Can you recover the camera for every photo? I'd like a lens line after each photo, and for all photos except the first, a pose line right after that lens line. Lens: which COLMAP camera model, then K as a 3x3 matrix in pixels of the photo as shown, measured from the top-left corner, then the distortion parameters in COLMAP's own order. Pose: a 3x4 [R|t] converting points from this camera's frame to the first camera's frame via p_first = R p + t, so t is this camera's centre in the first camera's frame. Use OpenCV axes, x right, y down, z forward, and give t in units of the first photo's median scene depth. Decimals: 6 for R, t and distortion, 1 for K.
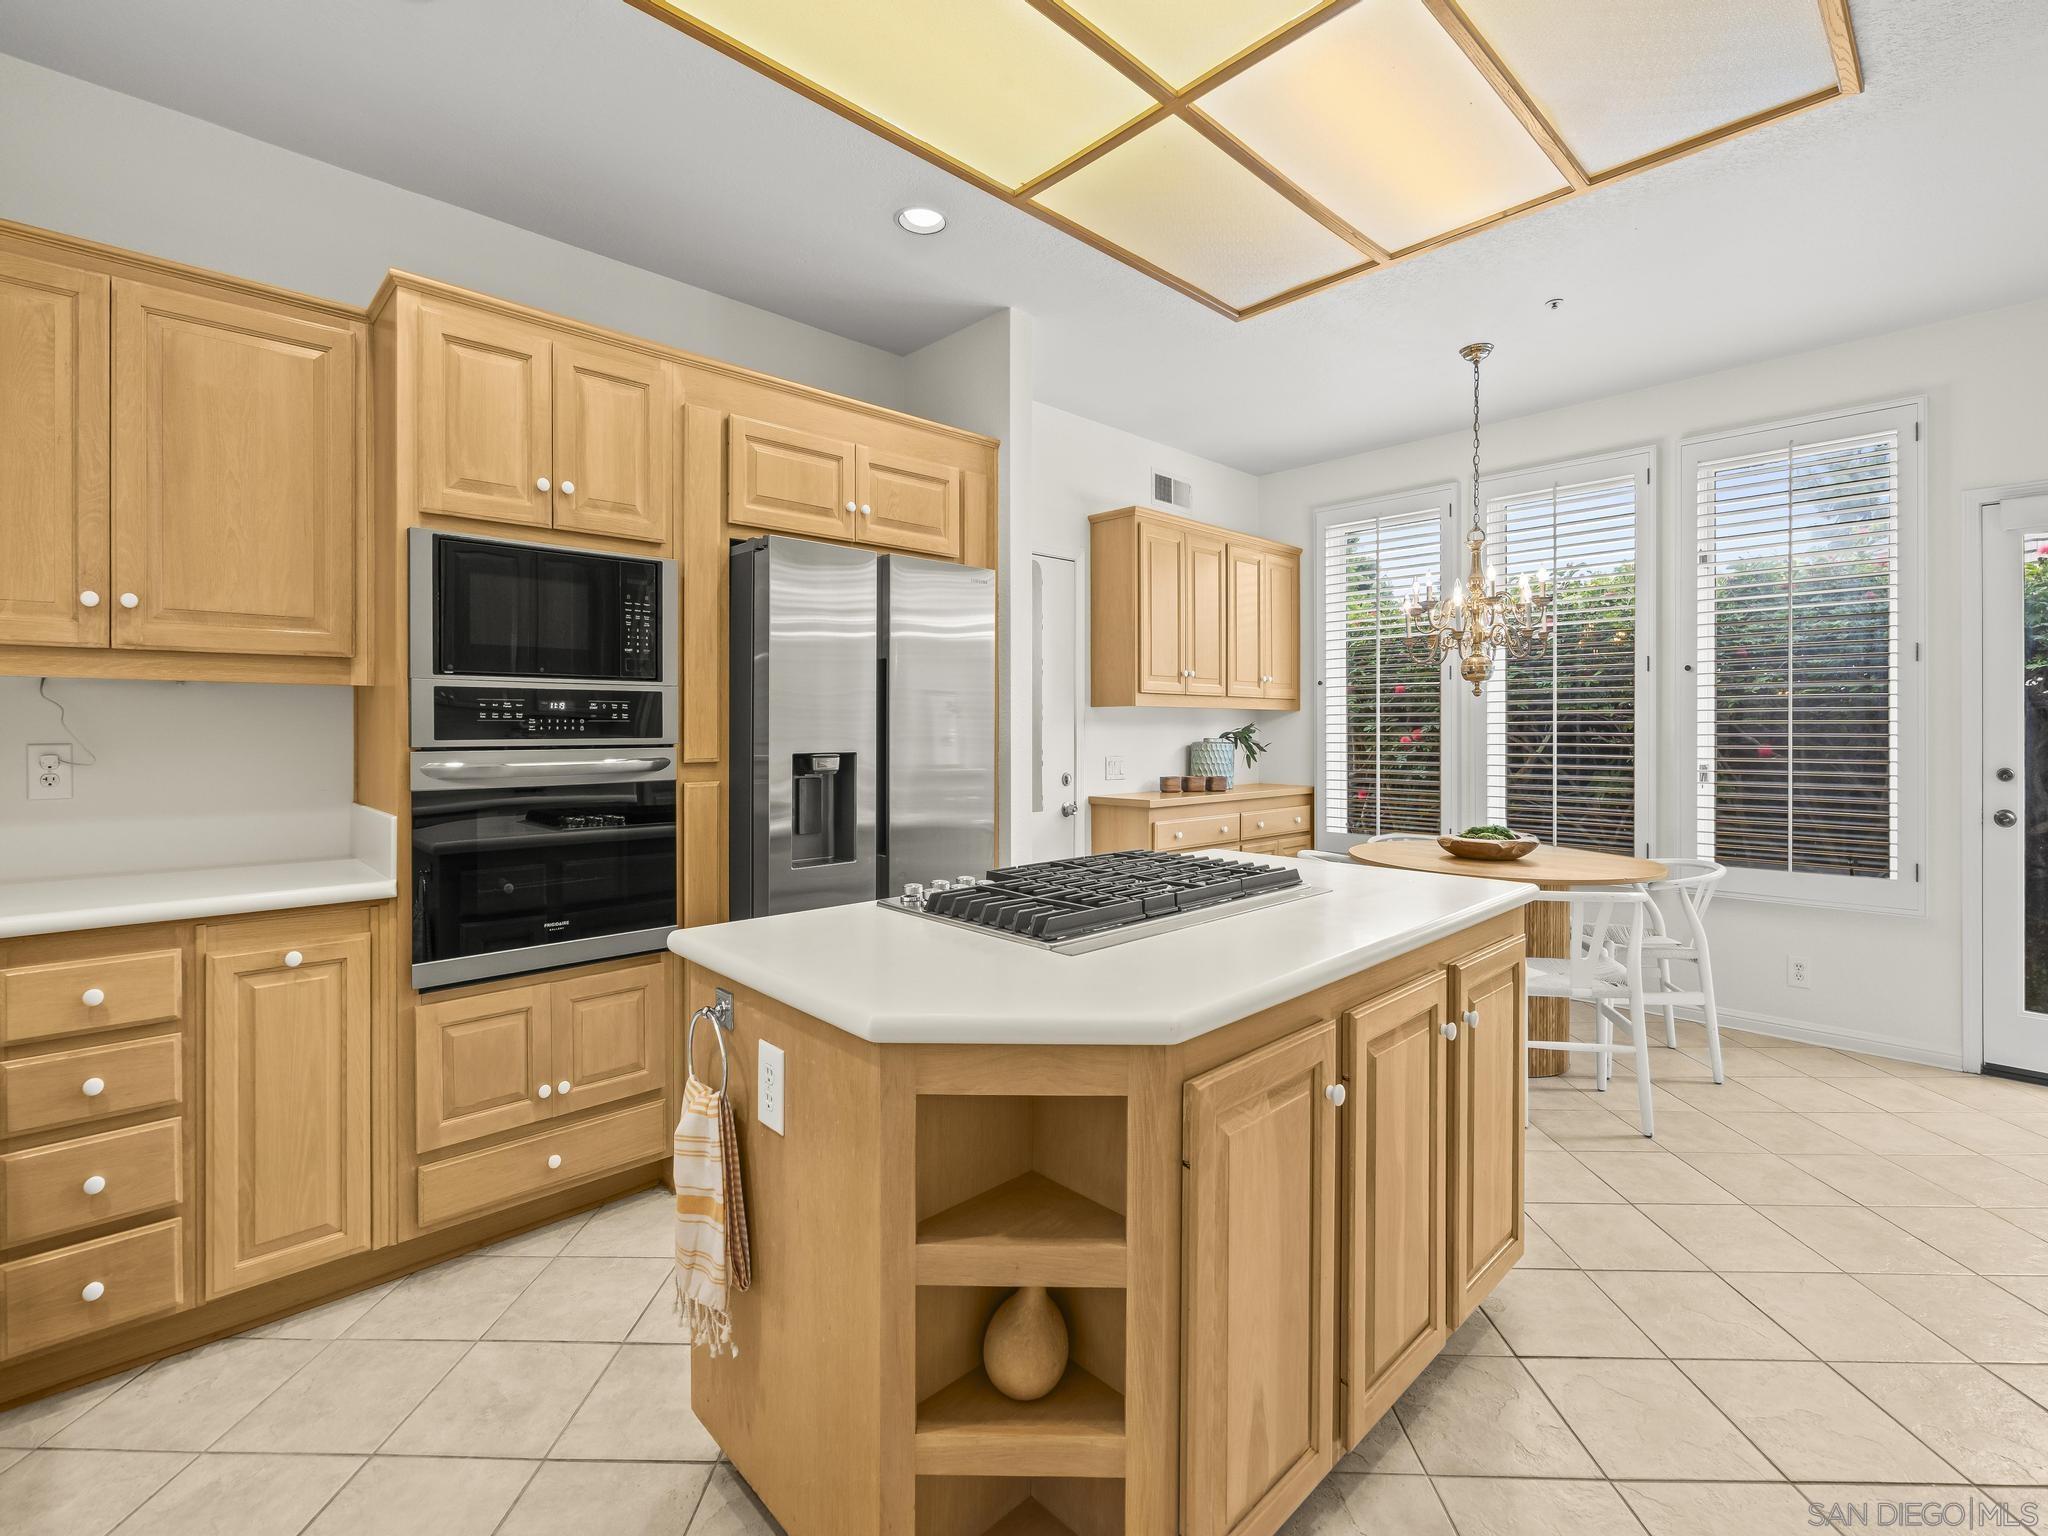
lens RADIAL K [[930.4, 0, 1023.8], [0, 930.4, 734.3], [0, 0, 1]] dist [-0.008892, 0.006330]
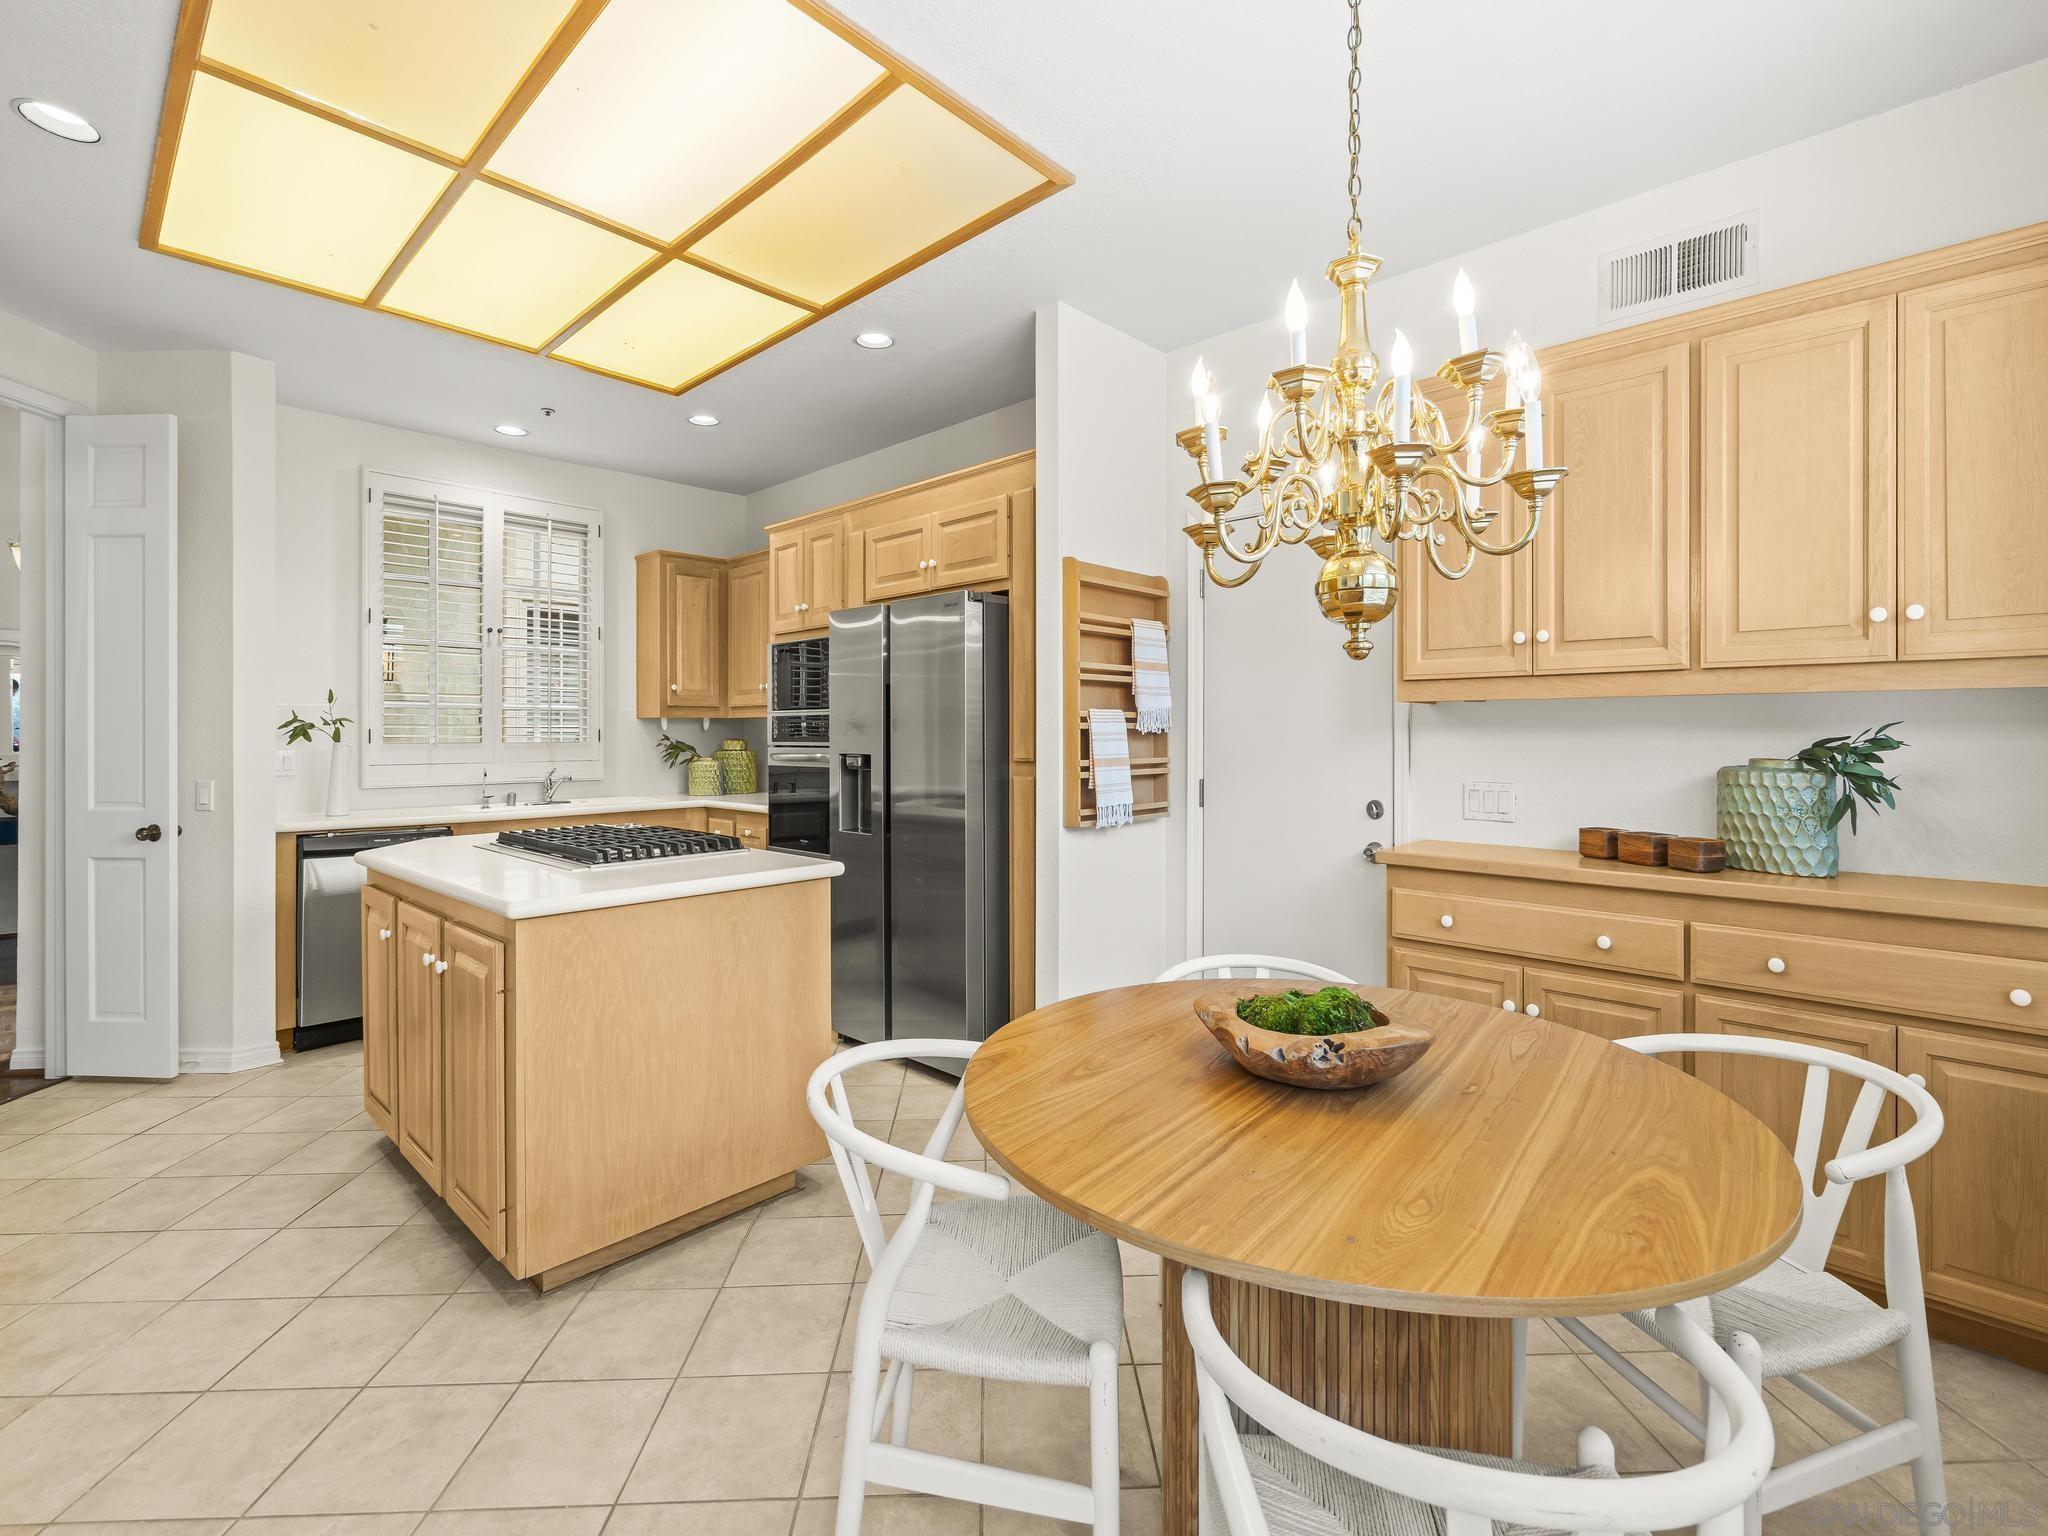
lens RADIAL K [[930.4, 0, 1023.8], [0, 930.4, 734.3], [0, 0, 1]] dist [-0.008892, 0.006330]
pose [[0.063574, -0.001515, -0.997976, 1.228433], [-0.007795, 0.999968, -0.002014, -0.008501], [0.997947, 0.007907, 0.063560, 1.169686]]
